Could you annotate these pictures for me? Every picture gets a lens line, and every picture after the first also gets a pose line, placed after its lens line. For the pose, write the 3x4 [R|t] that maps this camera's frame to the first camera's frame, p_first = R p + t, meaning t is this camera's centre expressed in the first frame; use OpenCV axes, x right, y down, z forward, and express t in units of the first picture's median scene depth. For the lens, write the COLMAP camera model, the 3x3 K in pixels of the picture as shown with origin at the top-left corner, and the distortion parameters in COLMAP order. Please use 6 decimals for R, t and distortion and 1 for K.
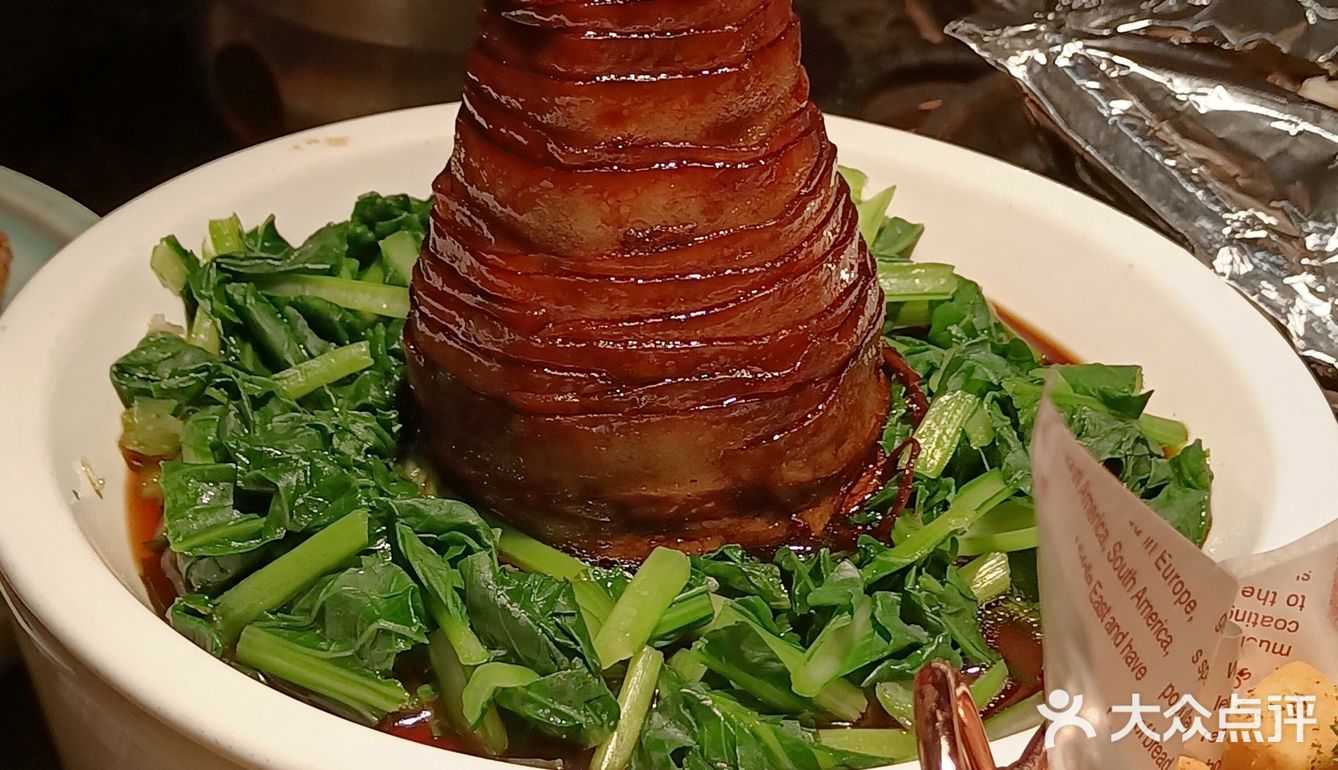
lens RADIAL K [[2312.6, 0, 660.4], [0, 2312.6, 355.1], [0, 0, 1]] dist [0.188533, -1.043869]
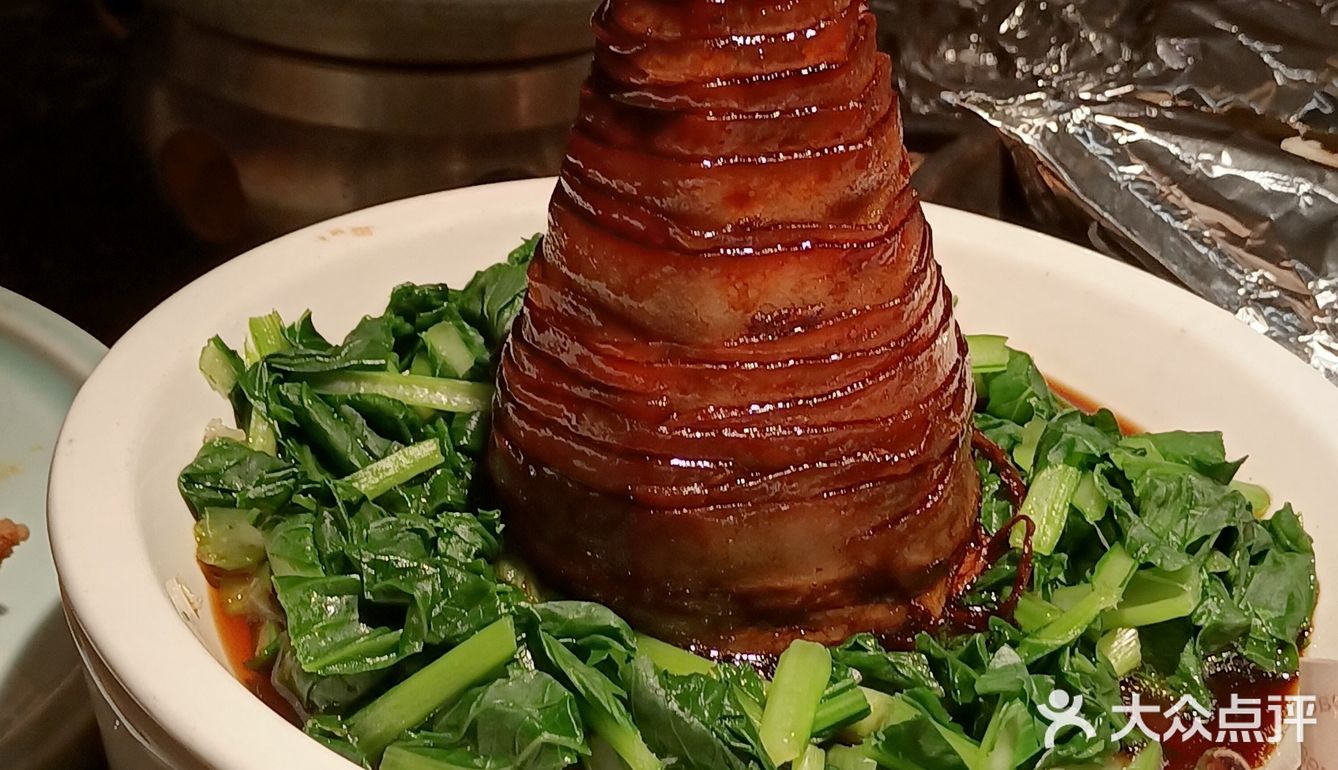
lens RADIAL K [[2312.6, 0, 660.4], [0, 2312.6, 355.1], [0, 0, 1]] dist [0.188533, -1.043869]
pose [[0.992483, -0.037326, 0.116555, -0.160161], [0.040742, 0.998803, -0.027056, -0.011704], [-0.115406, 0.031601, 0.992816, 0.039889]]
